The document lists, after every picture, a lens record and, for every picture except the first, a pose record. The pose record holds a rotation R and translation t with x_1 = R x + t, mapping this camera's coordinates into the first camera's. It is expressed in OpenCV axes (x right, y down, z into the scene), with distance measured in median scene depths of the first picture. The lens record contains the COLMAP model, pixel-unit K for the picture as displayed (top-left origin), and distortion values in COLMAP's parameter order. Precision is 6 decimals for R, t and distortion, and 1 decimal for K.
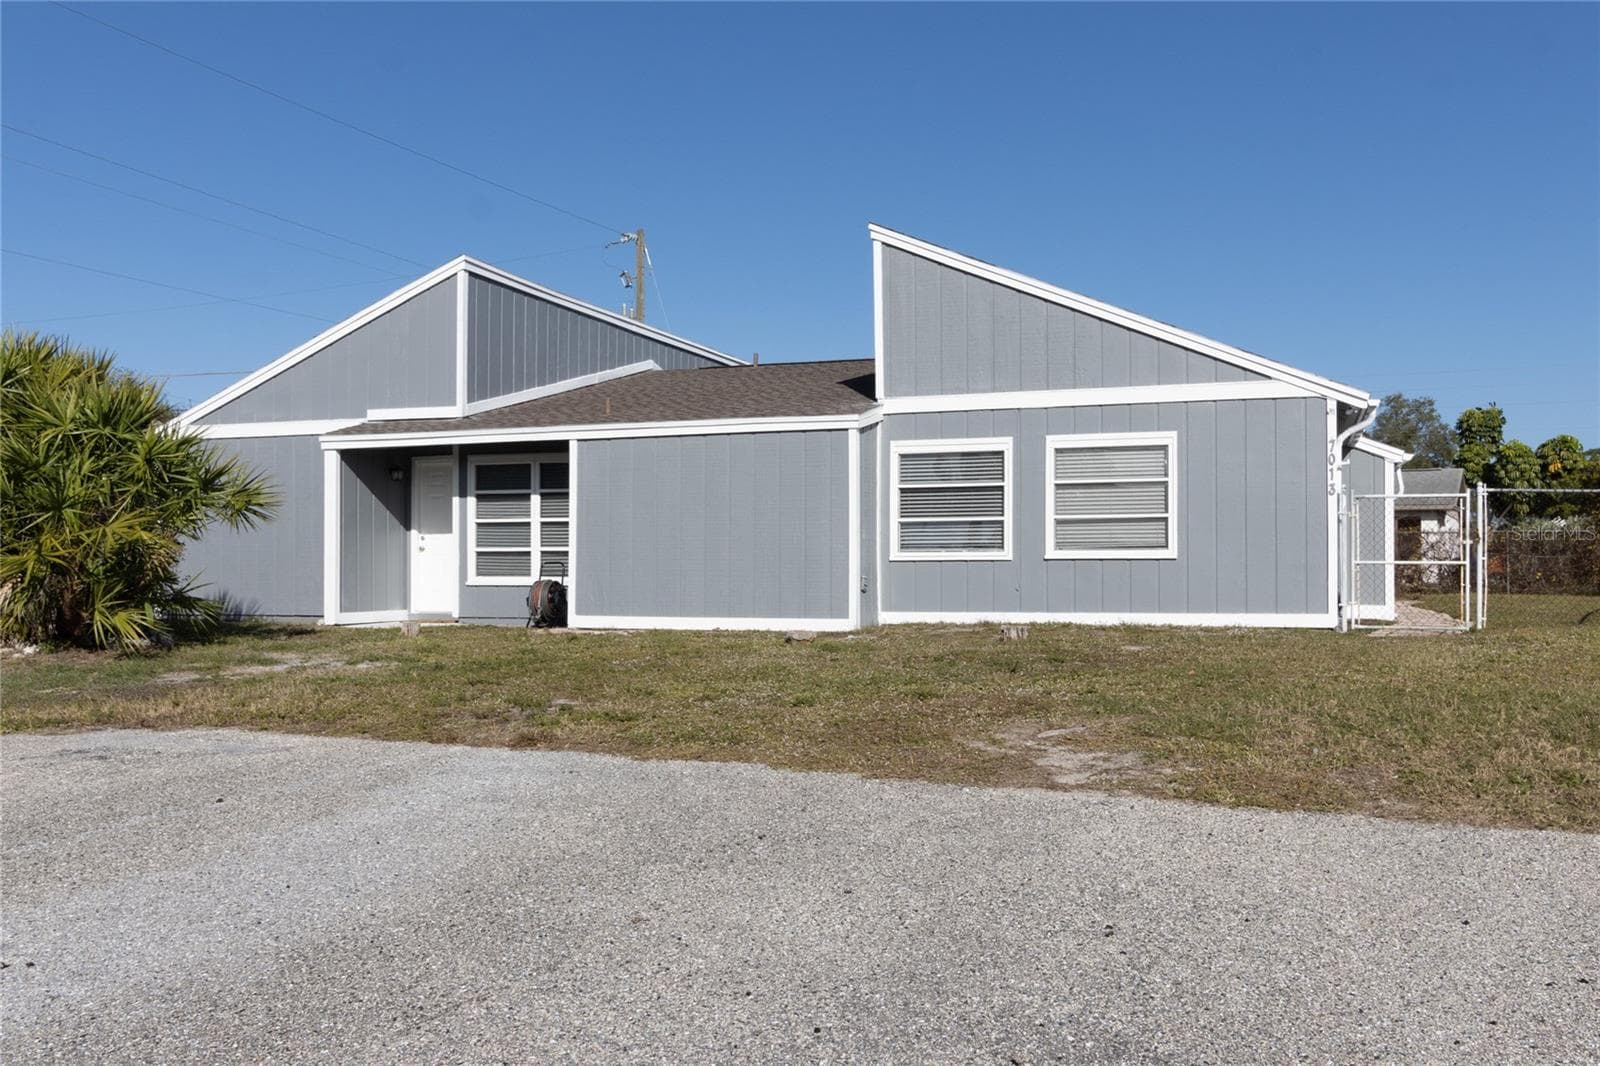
lens RADIAL K [[1406.2, 0, 799.5], [0, 1406.2, 509.6], [0, 0, 1]] dist [0.004696, -0.000429]
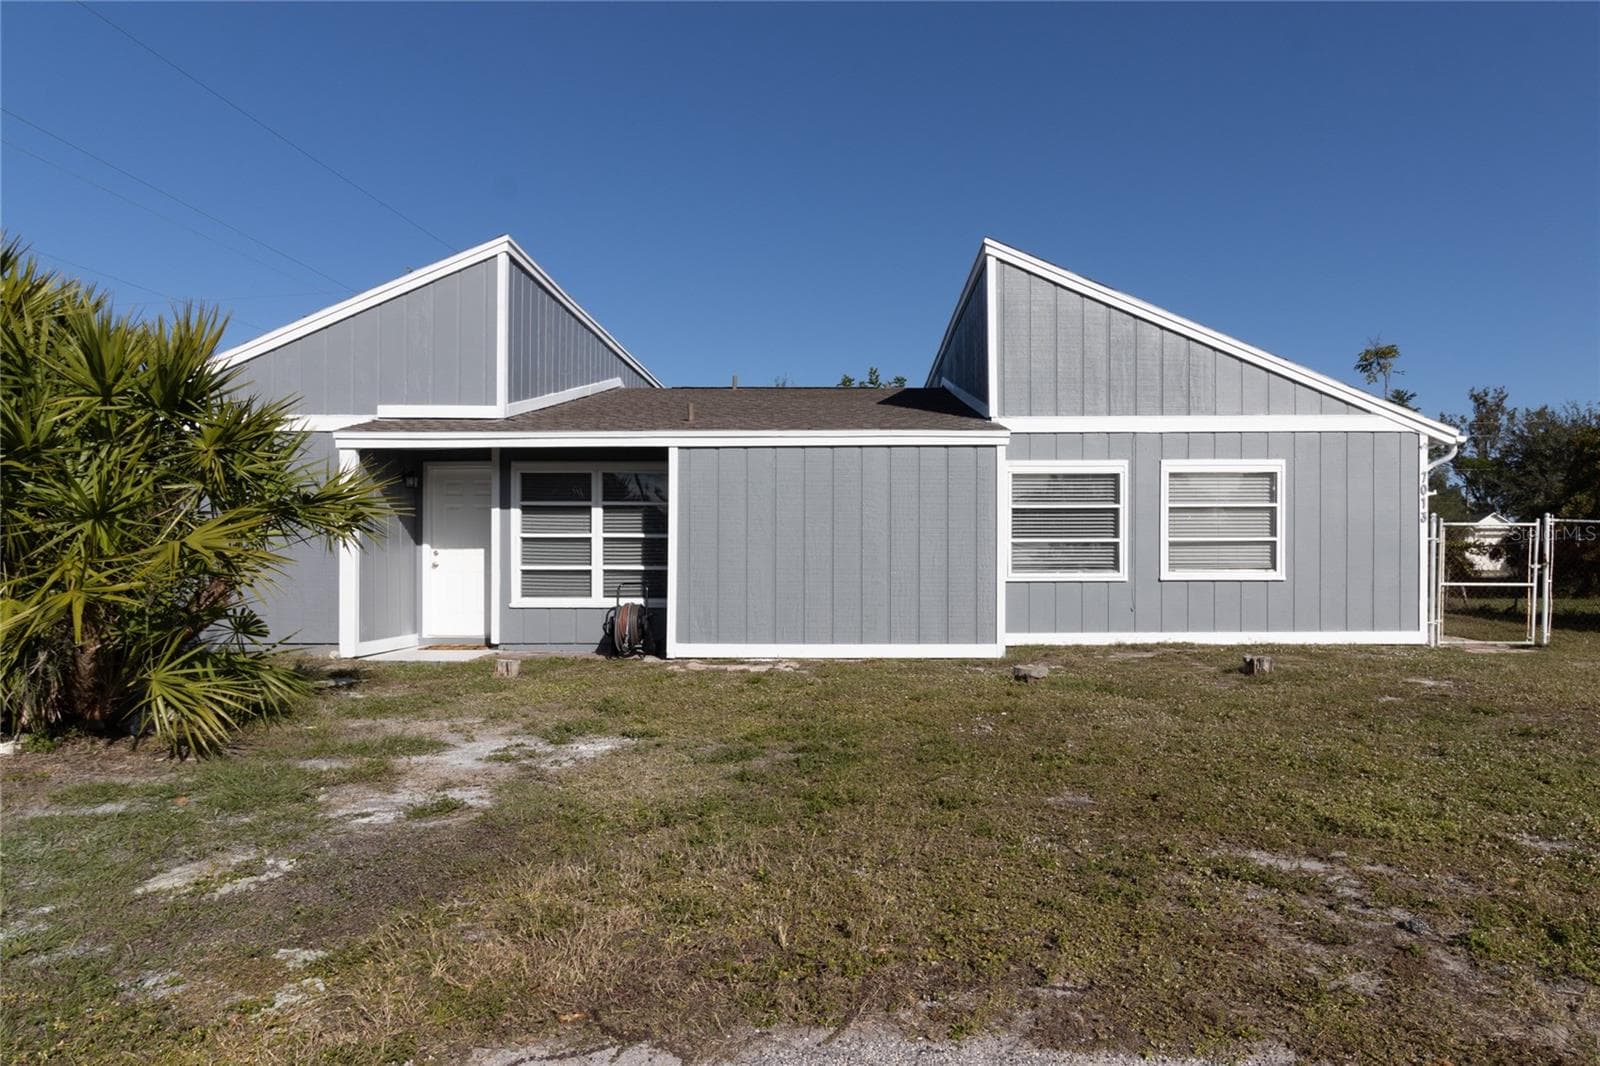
lens RADIAL K [[974.1, 0, 800.0], [0, 974.1, 533.0], [0, 0, 1]] dist [0.019159, -0.000341]
pose [[0.944671, 0.011375, 0.327821, -0.307532], [-0.014542, 0.999868, 0.007212, -0.000630], [-0.327696, -0.011580, 0.944712, 0.413486]]
